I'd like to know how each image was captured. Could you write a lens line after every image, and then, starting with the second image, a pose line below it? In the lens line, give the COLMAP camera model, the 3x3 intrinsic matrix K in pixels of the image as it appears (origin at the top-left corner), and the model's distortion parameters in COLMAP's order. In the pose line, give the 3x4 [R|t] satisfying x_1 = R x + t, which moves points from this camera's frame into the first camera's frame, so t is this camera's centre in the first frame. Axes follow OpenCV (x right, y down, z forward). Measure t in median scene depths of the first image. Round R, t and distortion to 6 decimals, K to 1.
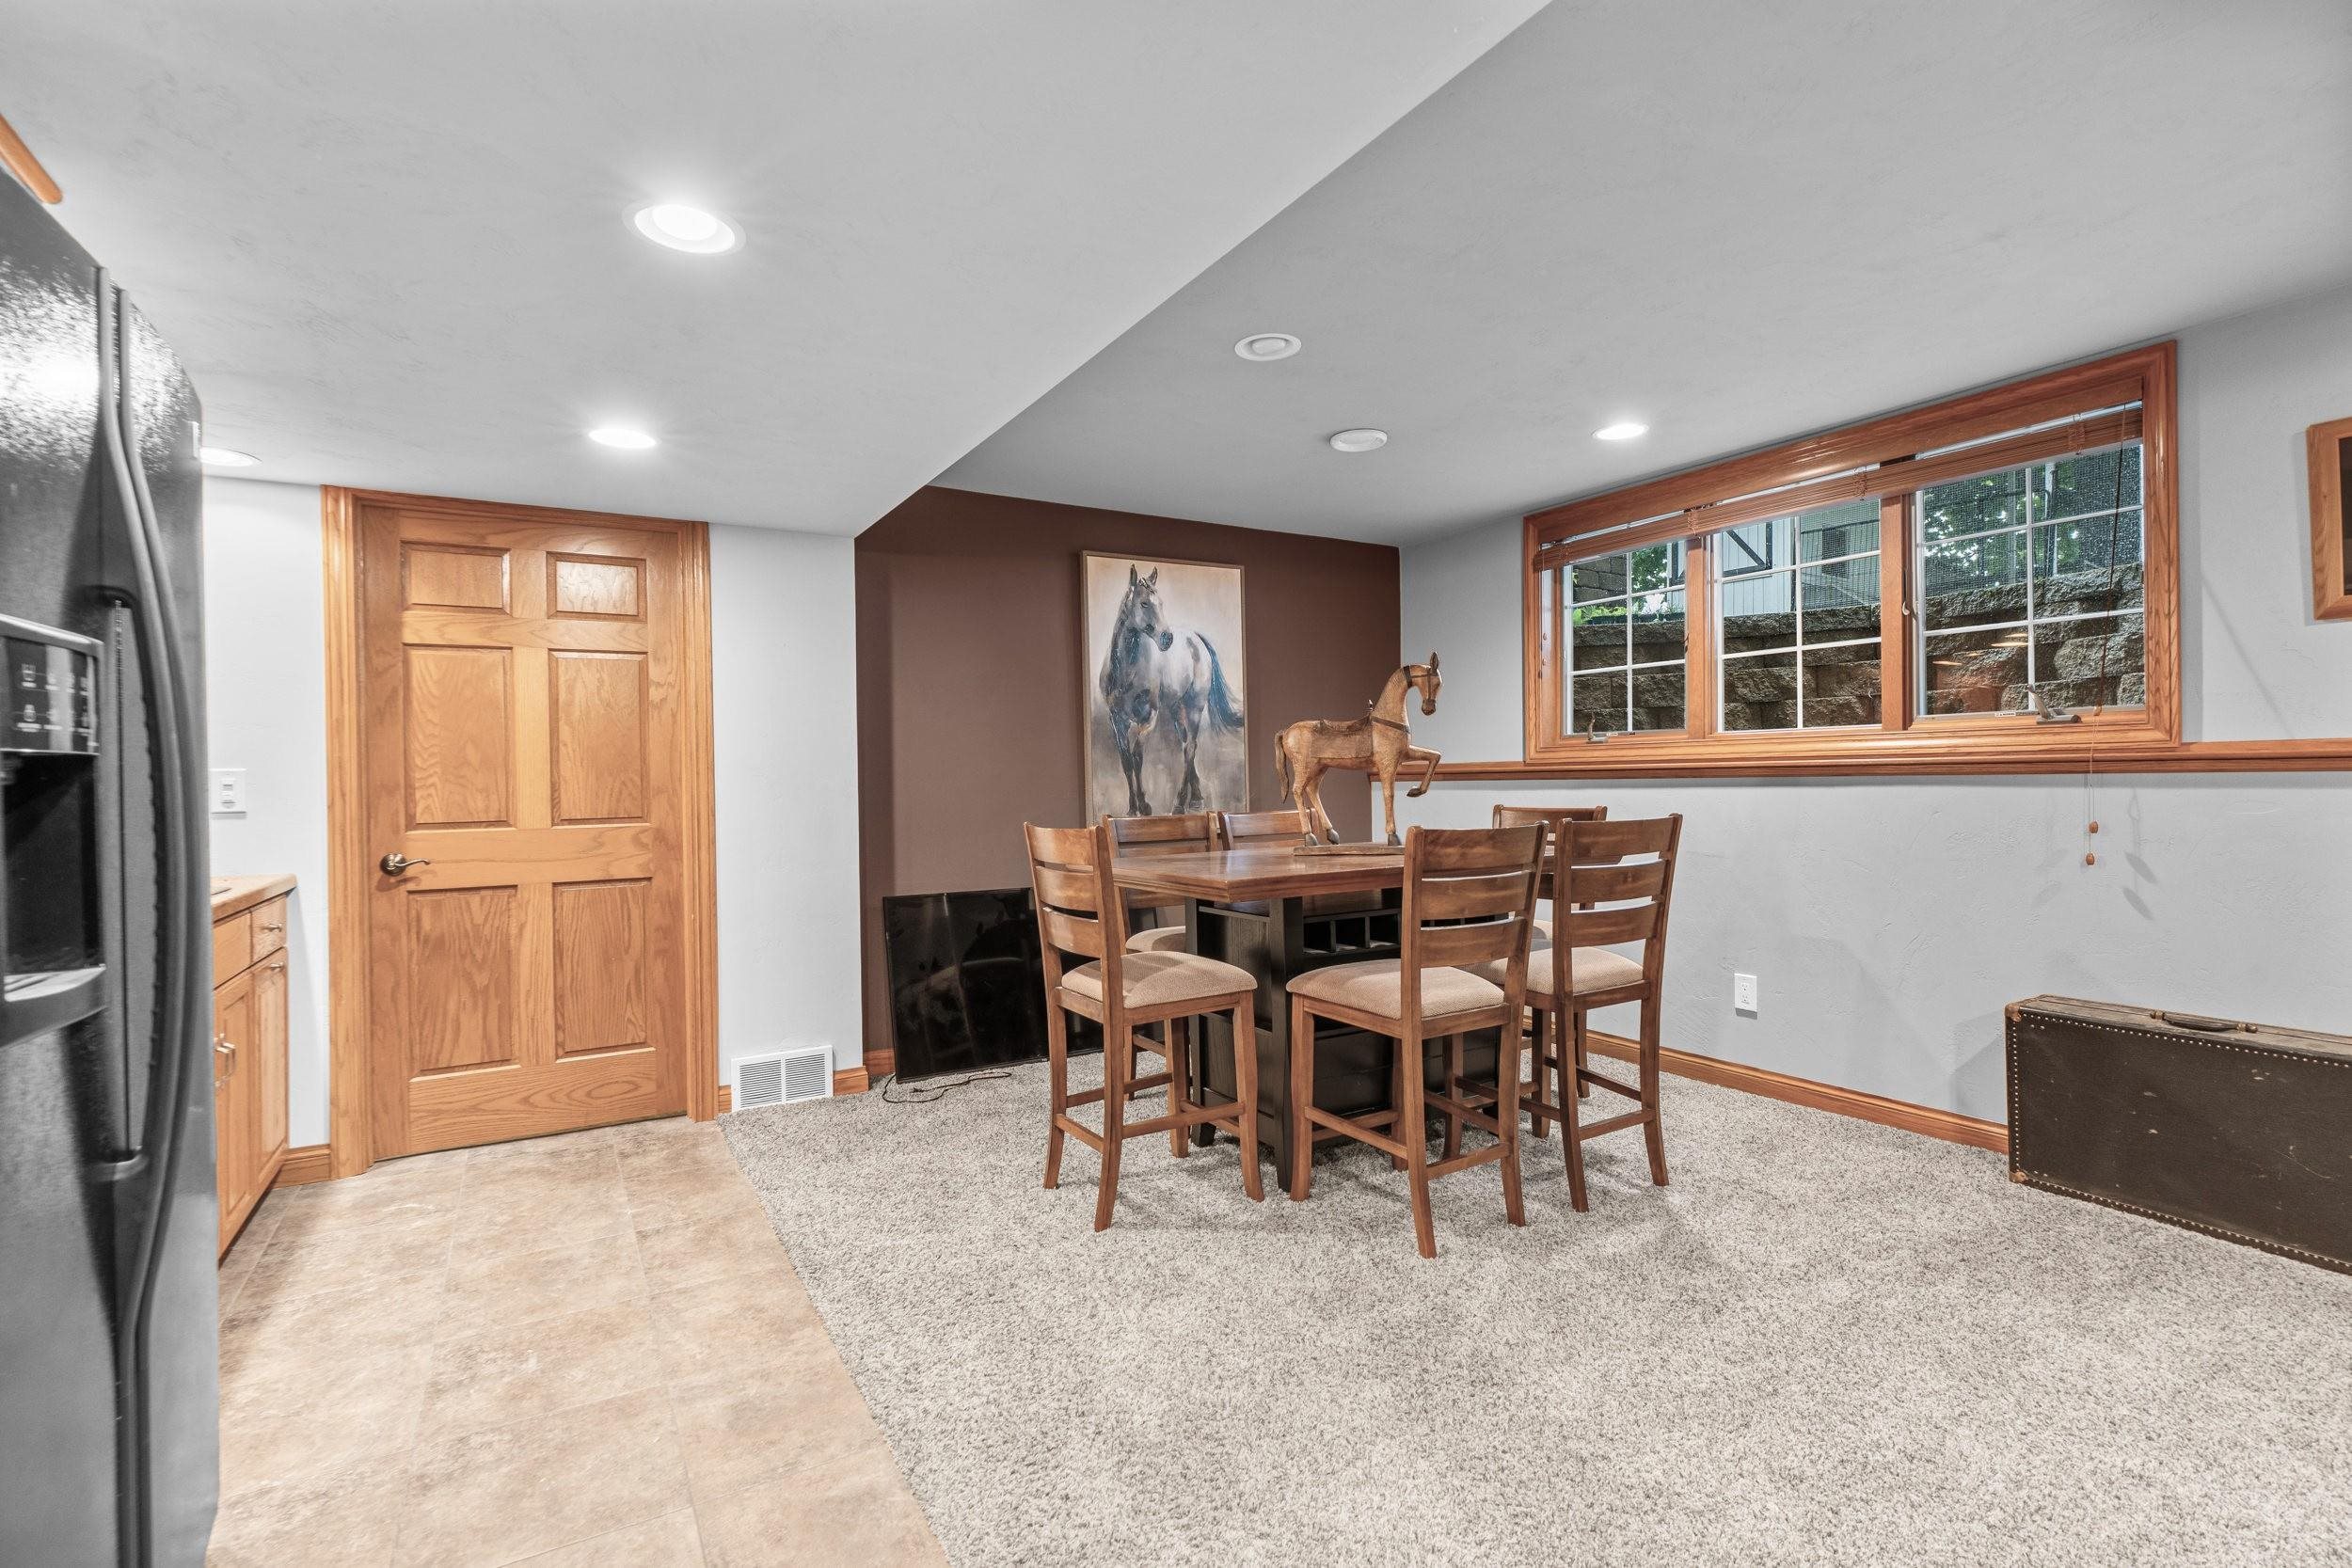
lens RADIAL K [[1066.9, 0, 1159.0], [0, 1066.9, 779.0], [0, 0, 1]] dist [-0.006295, 0.001401]
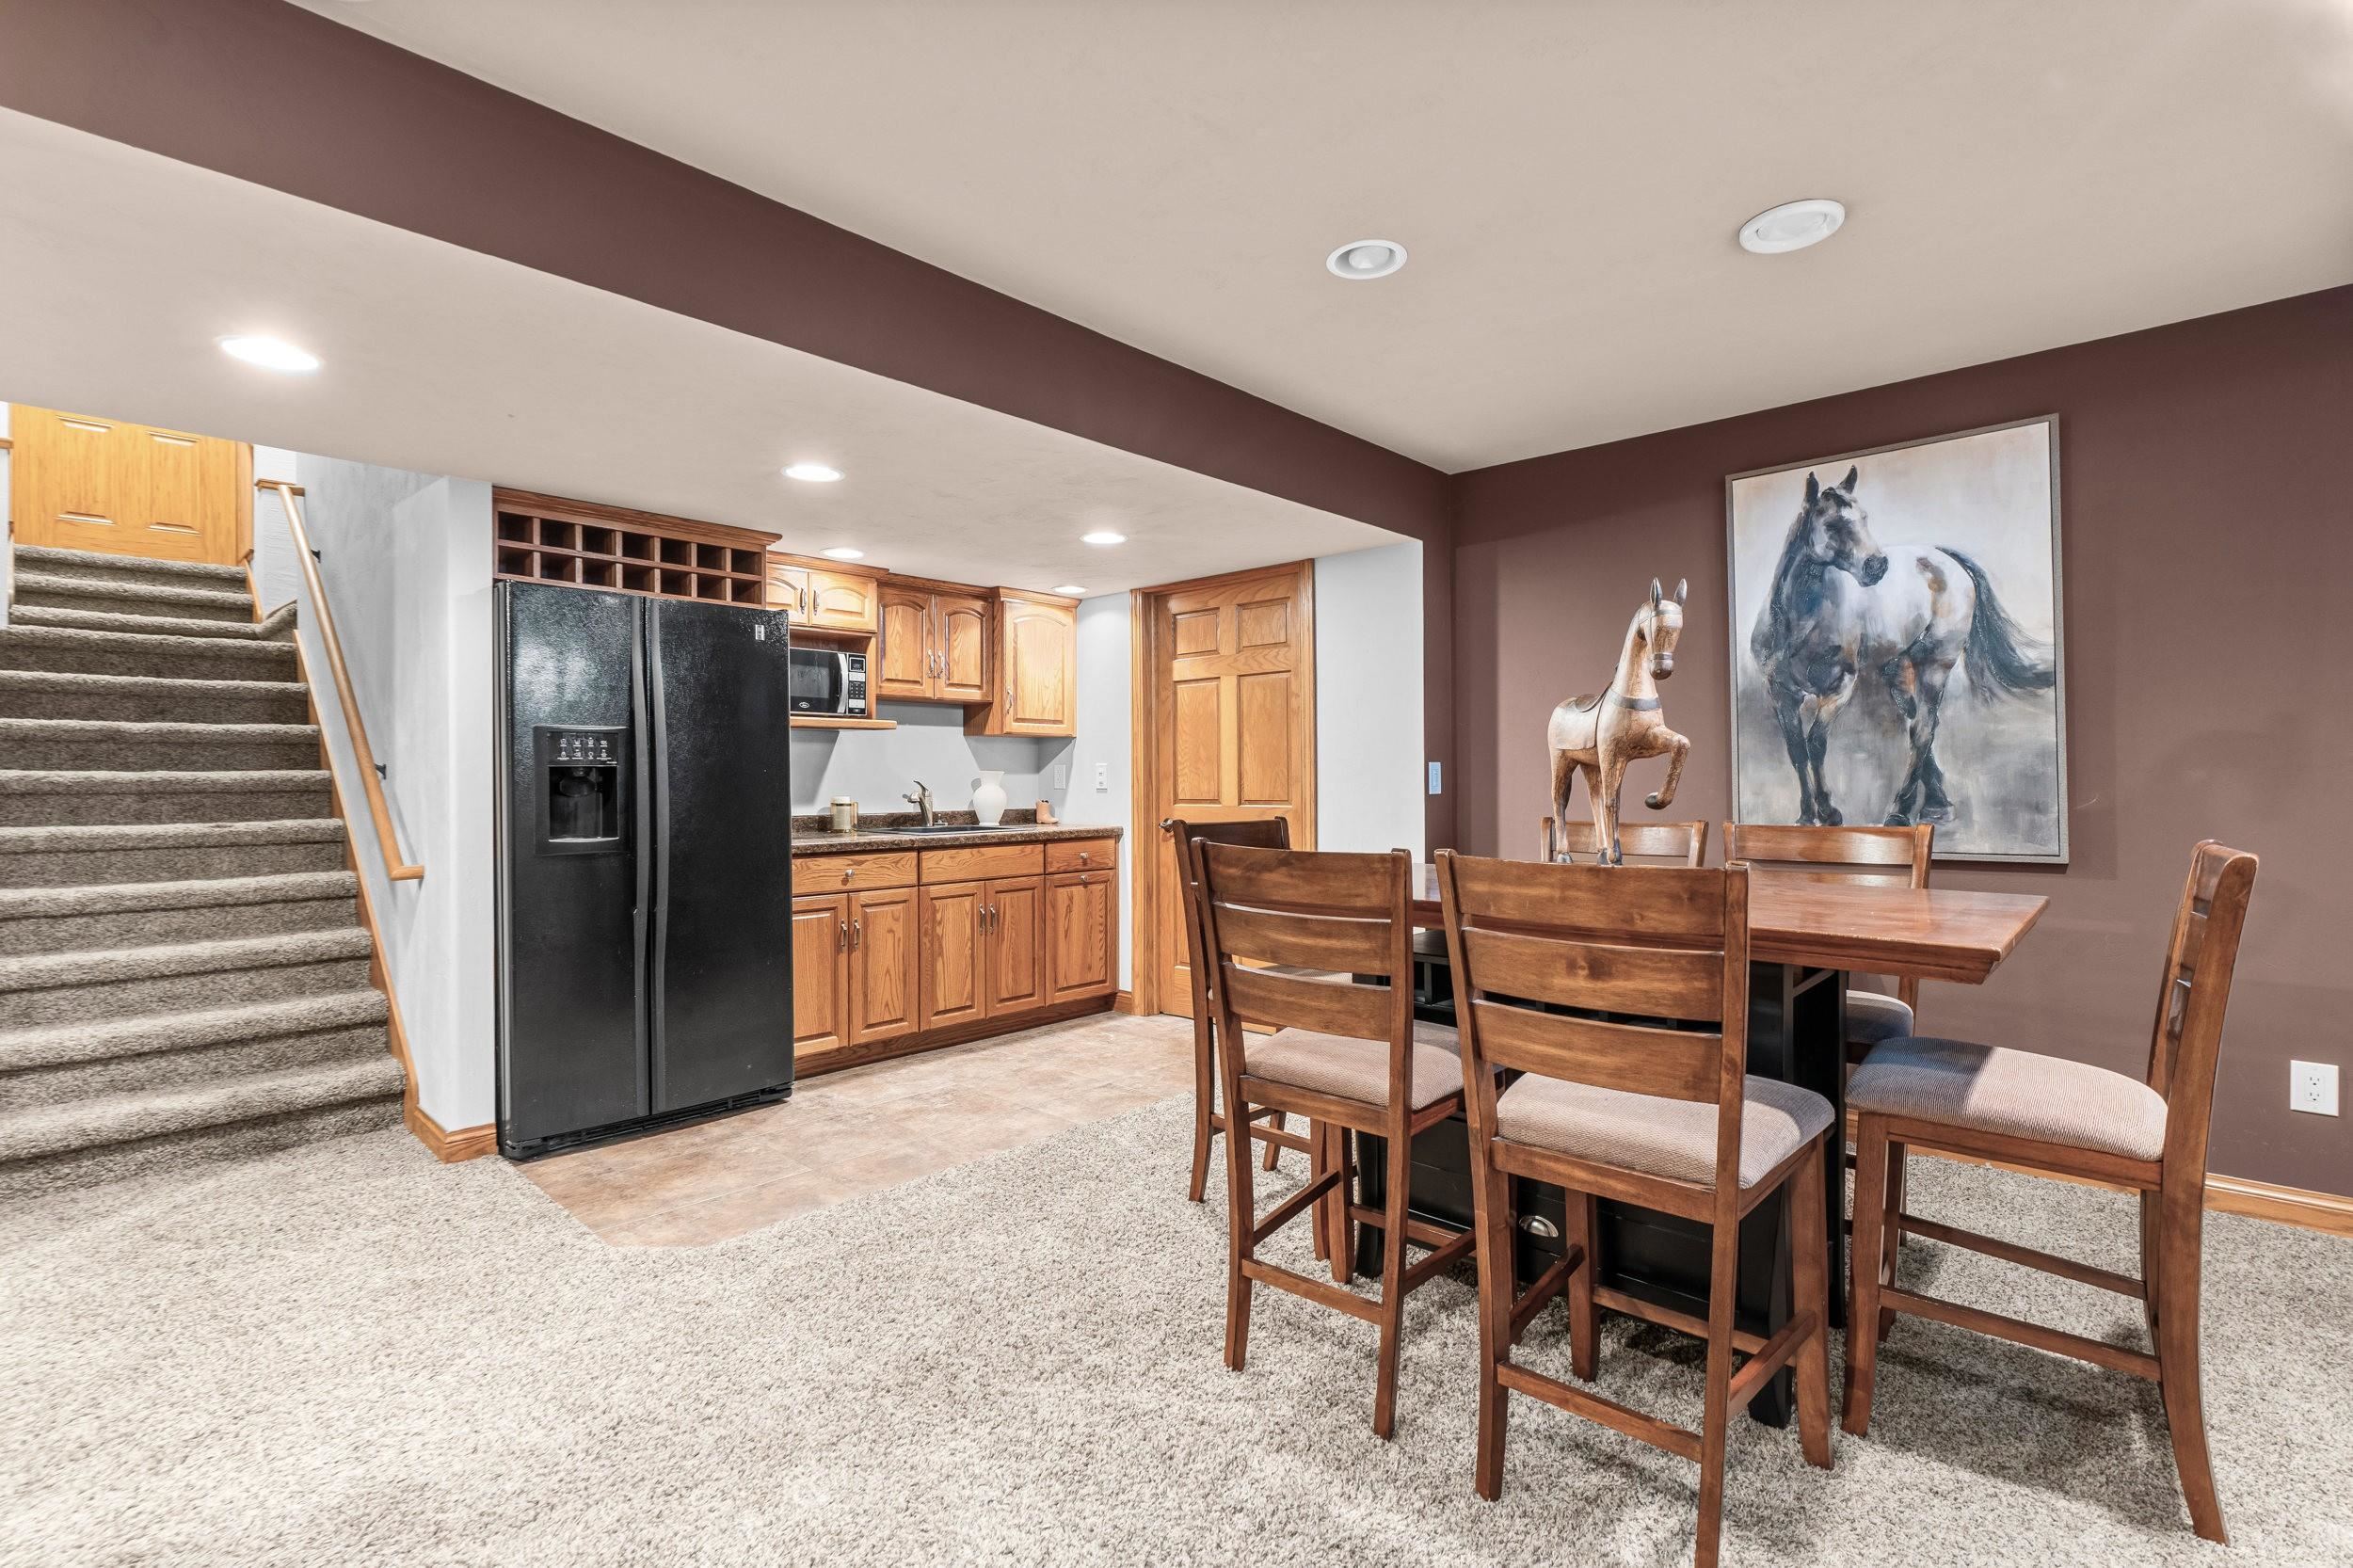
lens RADIAL K [[1081.3, 0, 1176.5], [0, 1081.3, 784.0], [0, 0, 1]] dist [-0.011755, 0.000256]
pose [[0.290807, 0.018696, -0.956599, 0.749666], [0.000458, 0.999806, 0.019679, -0.010008], [0.956782, -0.006161, 0.290742, 0.526261]]
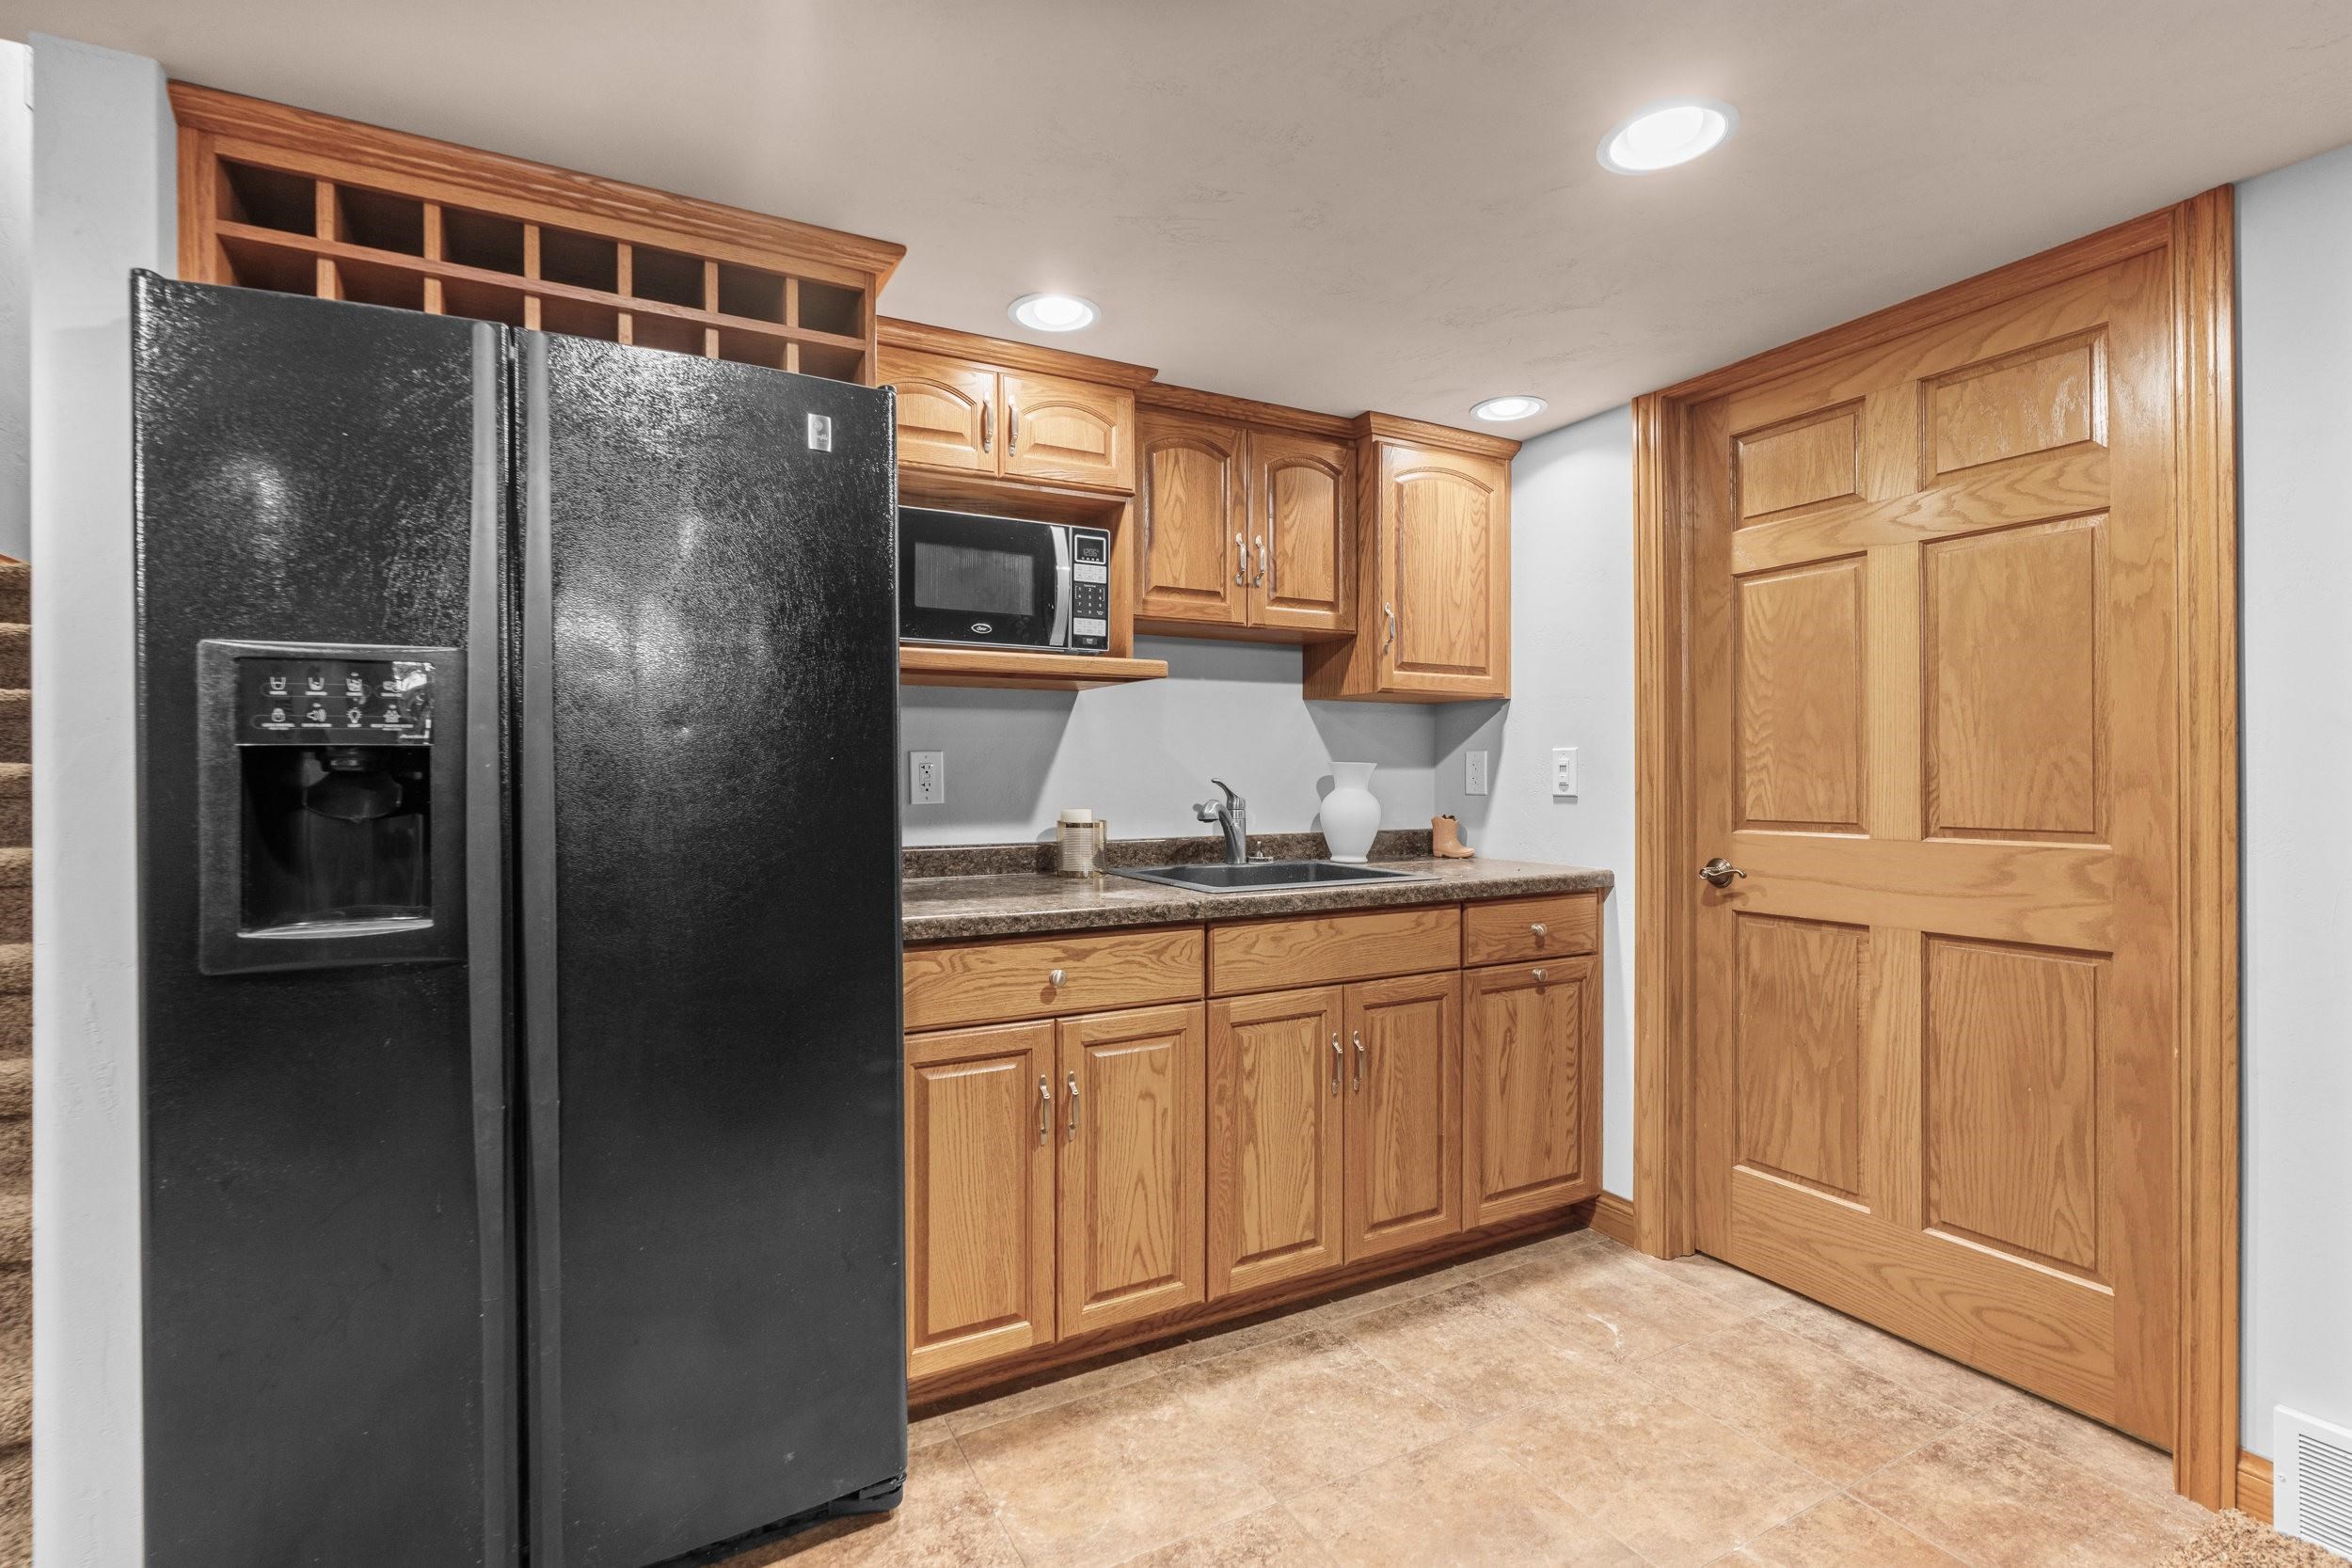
lens RADIAL K [[1066.9, 0, 1159.0], [0, 1066.9, 779.0], [0, 0, 1]] dist [-0.006295, 0.001401]
pose [[-0.041294, 0.018931, -0.998968, 0.045685], [0.004157, 0.999815, 0.018775, -0.001489], [0.999138, -0.003377, -0.041365, 0.604046]]
